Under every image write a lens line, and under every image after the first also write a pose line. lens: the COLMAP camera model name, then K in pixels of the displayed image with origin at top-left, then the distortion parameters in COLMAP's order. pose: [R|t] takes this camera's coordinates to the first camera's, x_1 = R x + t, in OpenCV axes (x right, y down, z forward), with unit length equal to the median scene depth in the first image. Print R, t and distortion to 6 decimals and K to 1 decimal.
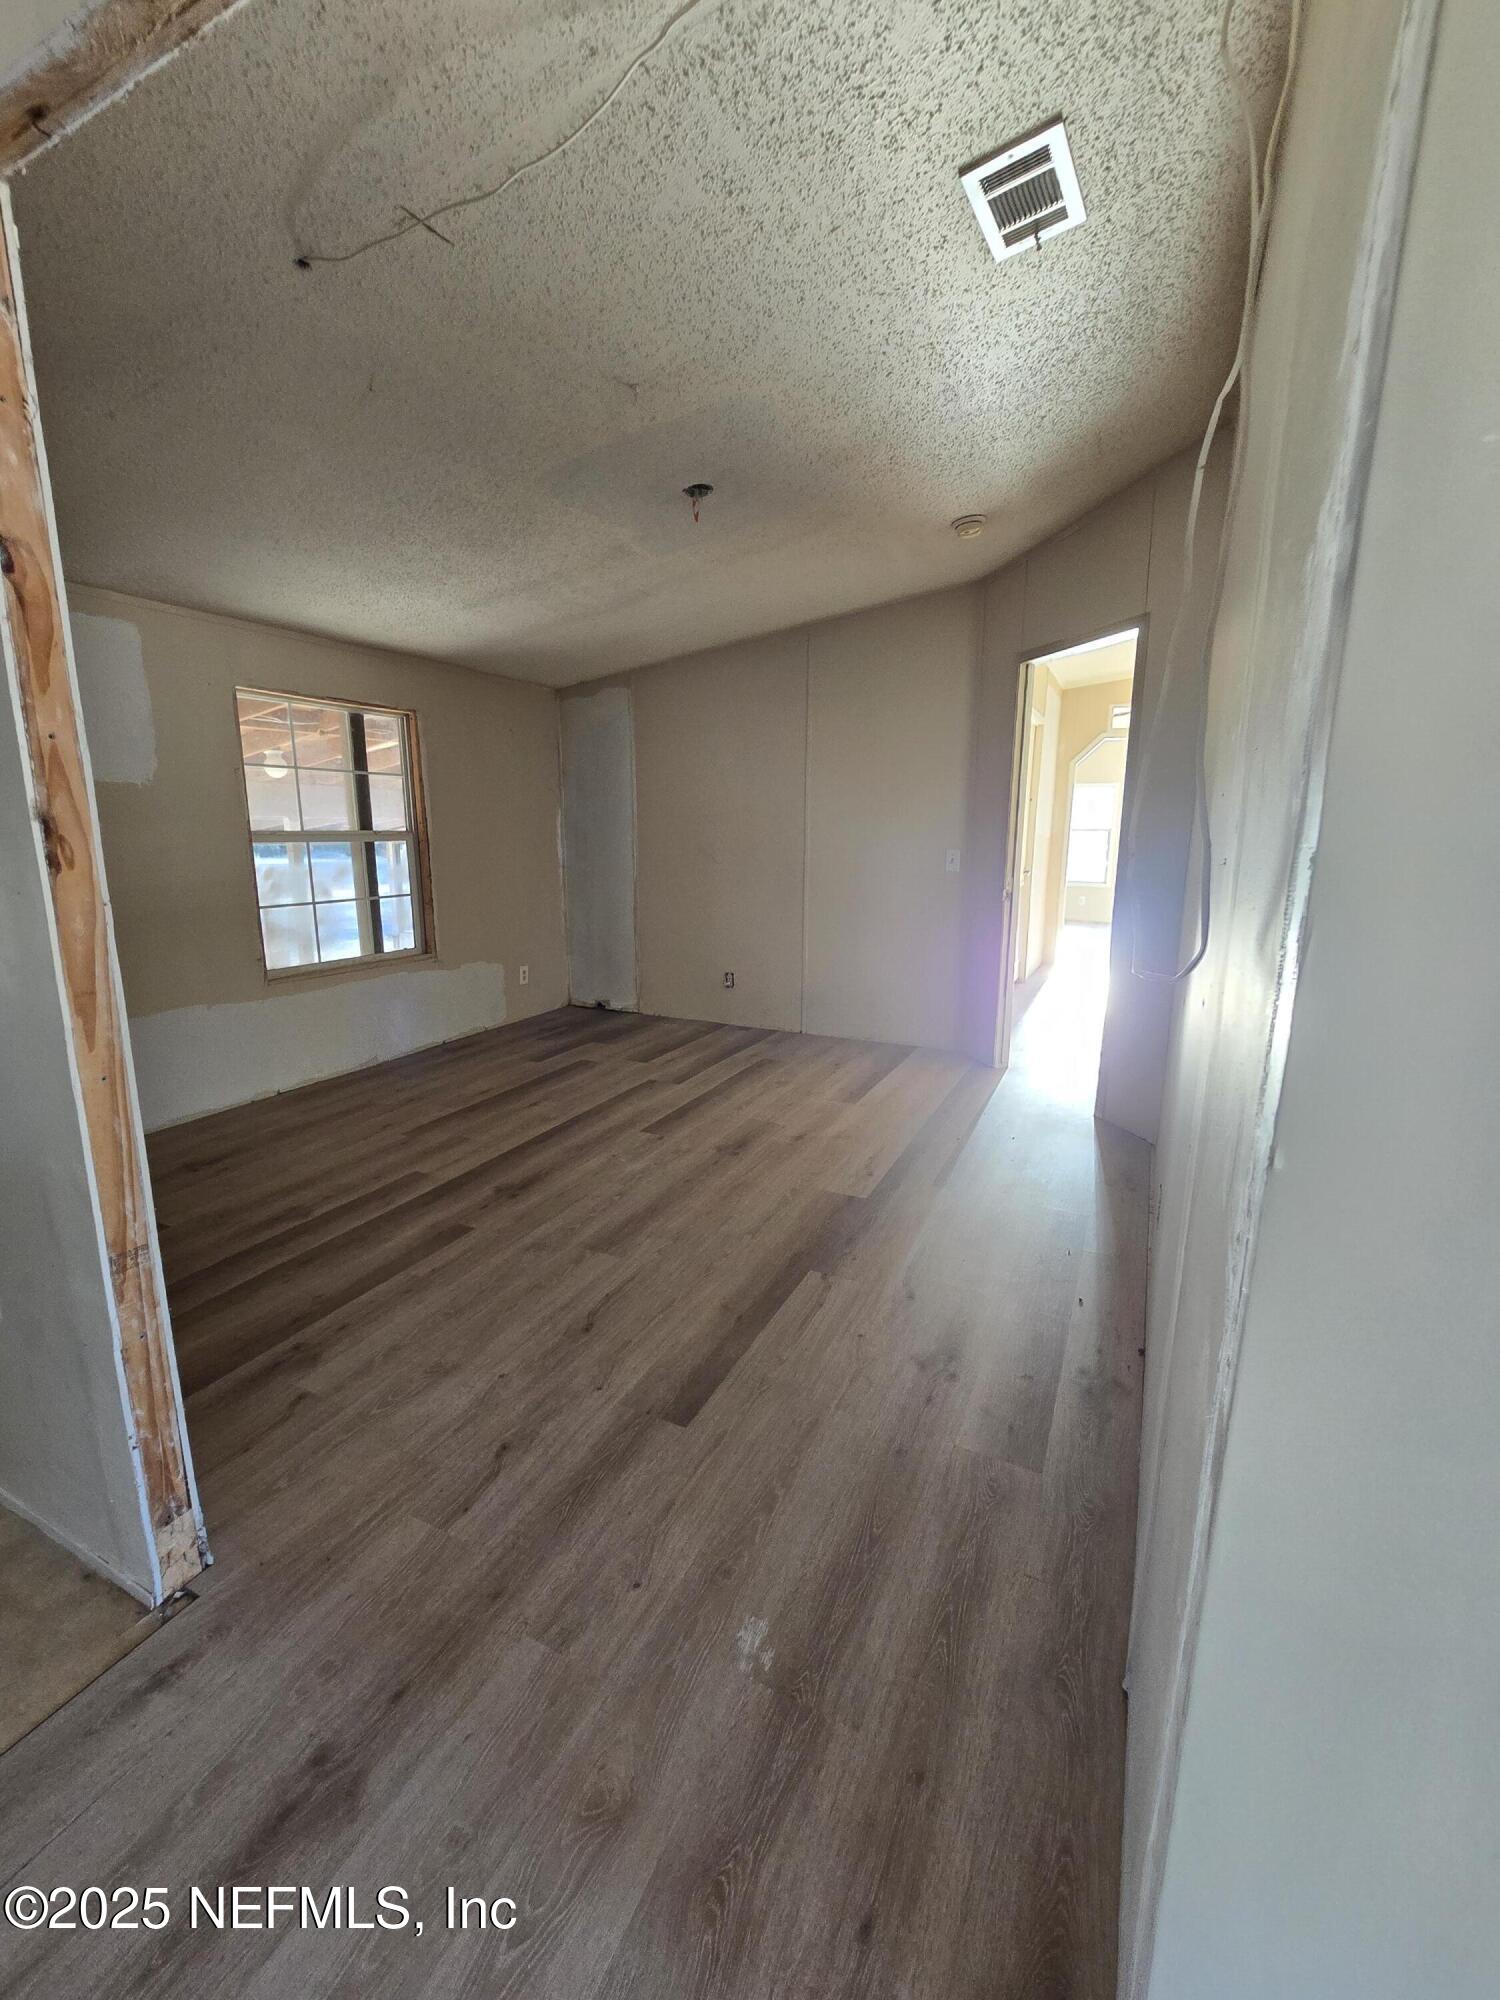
lens RADIAL K [[837.6, 0, 758.7], [0, 837.6, 1011.5], [0, 0, 1]] dist [0.002801, -0.000537]
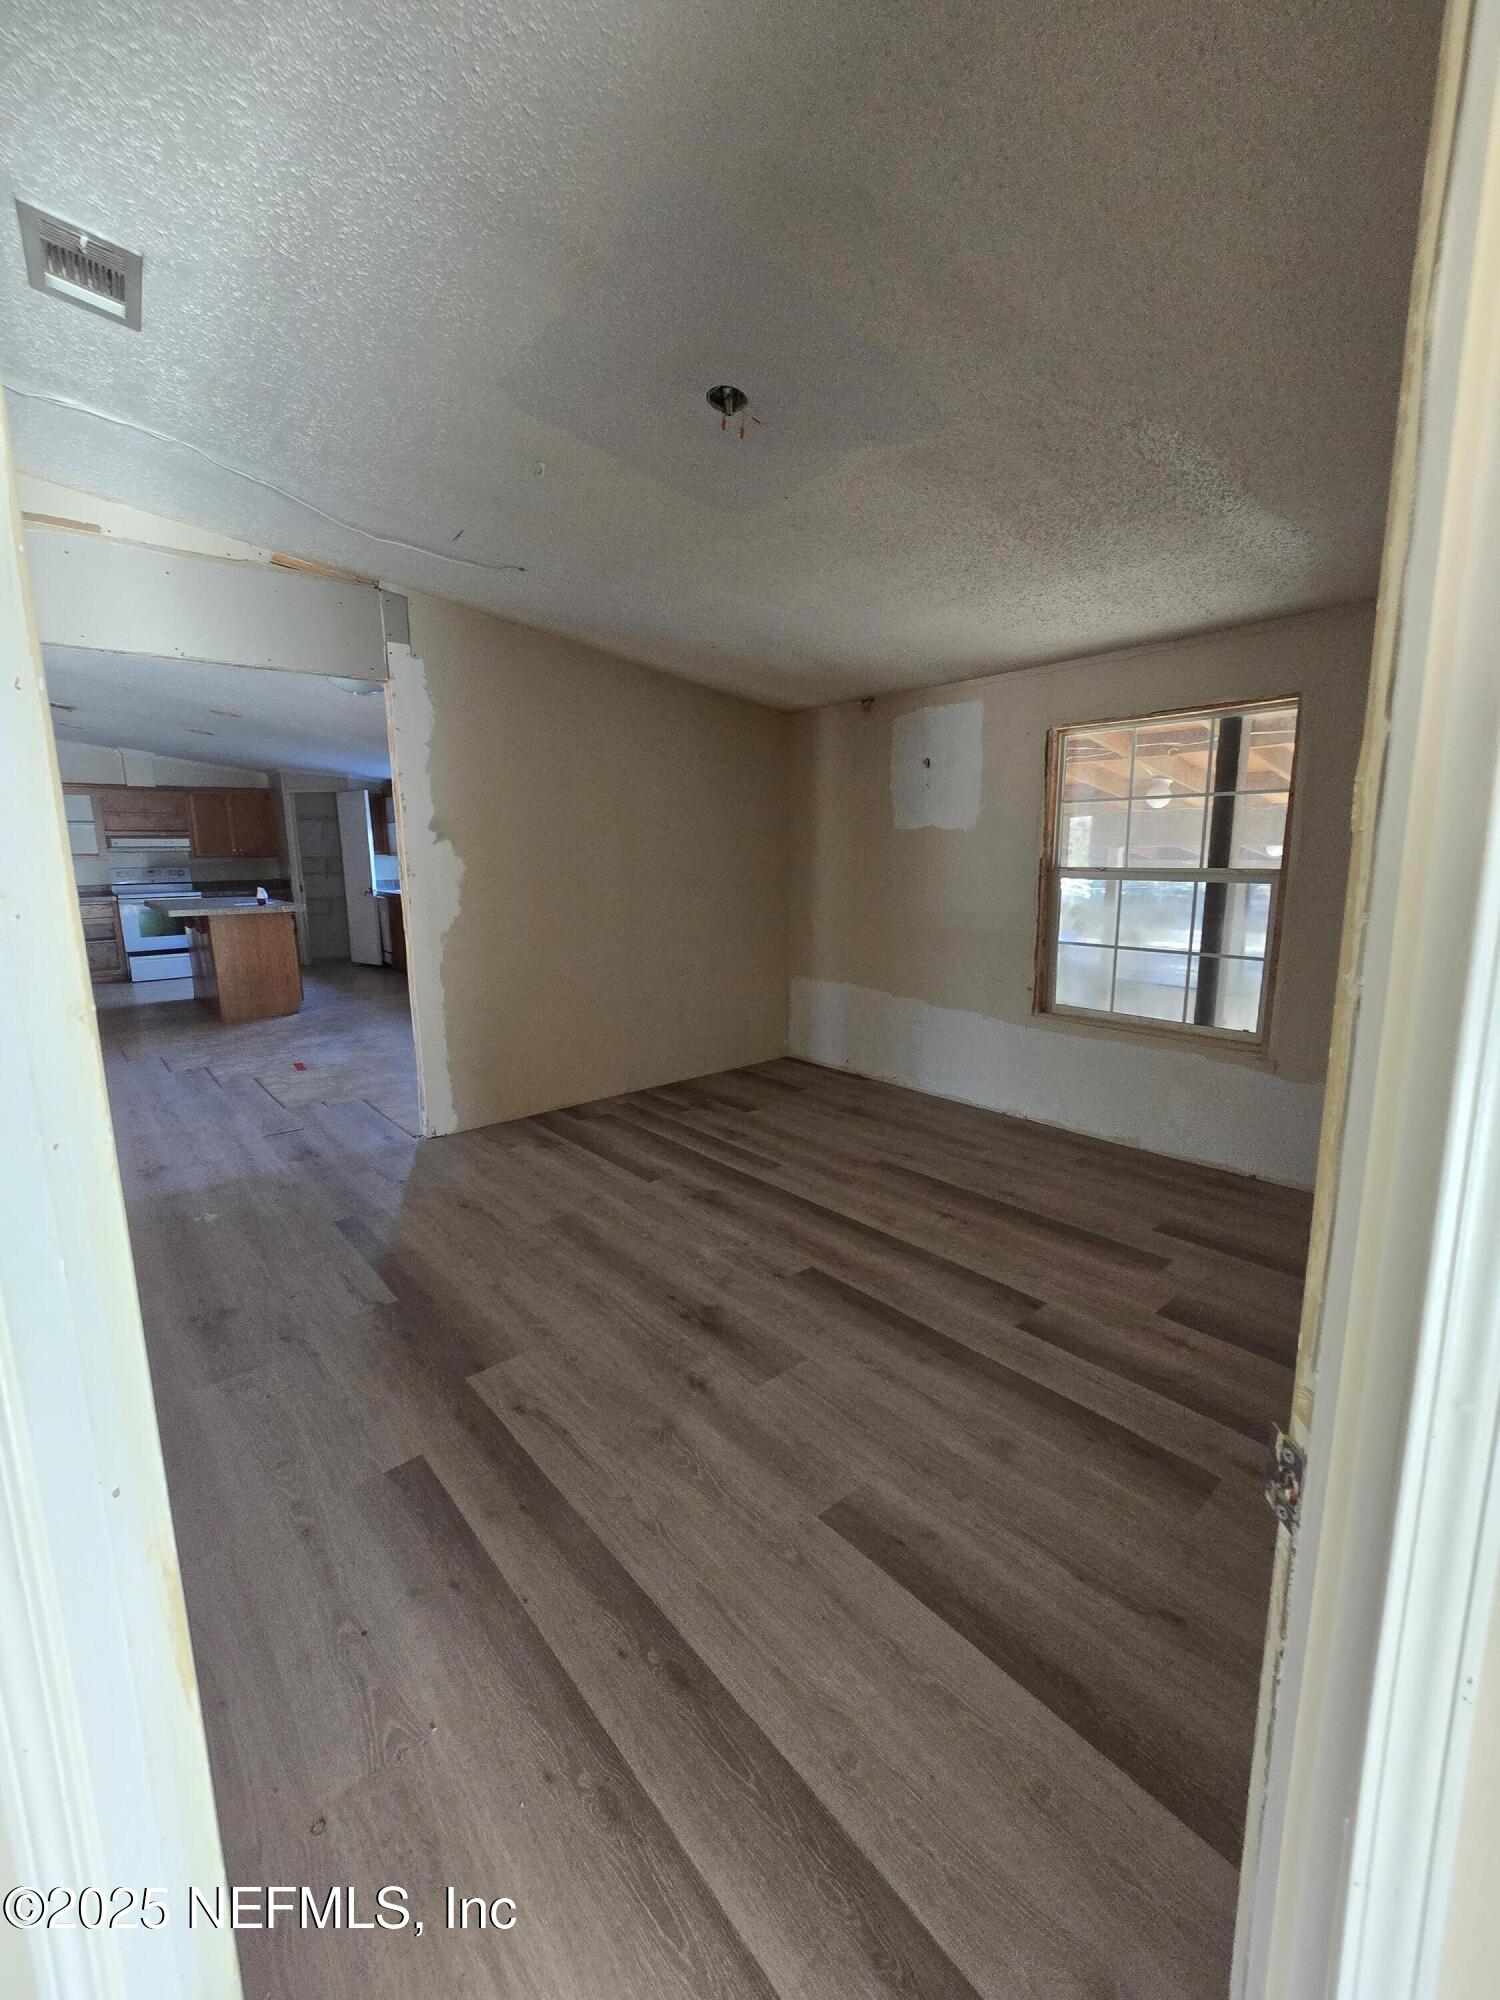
lens RADIAL K [[837.6, 0, 760.8], [0, 837.6, 1002.1], [0, 0, 1]] dist [0.002801, -0.000537]
pose [[-0.411142, 0.160704, -0.897294, 0.508576], [-0.189512, 0.947762, 0.256578, -0.264507], [0.891654, 0.275538, -0.359210, 1.138200]]
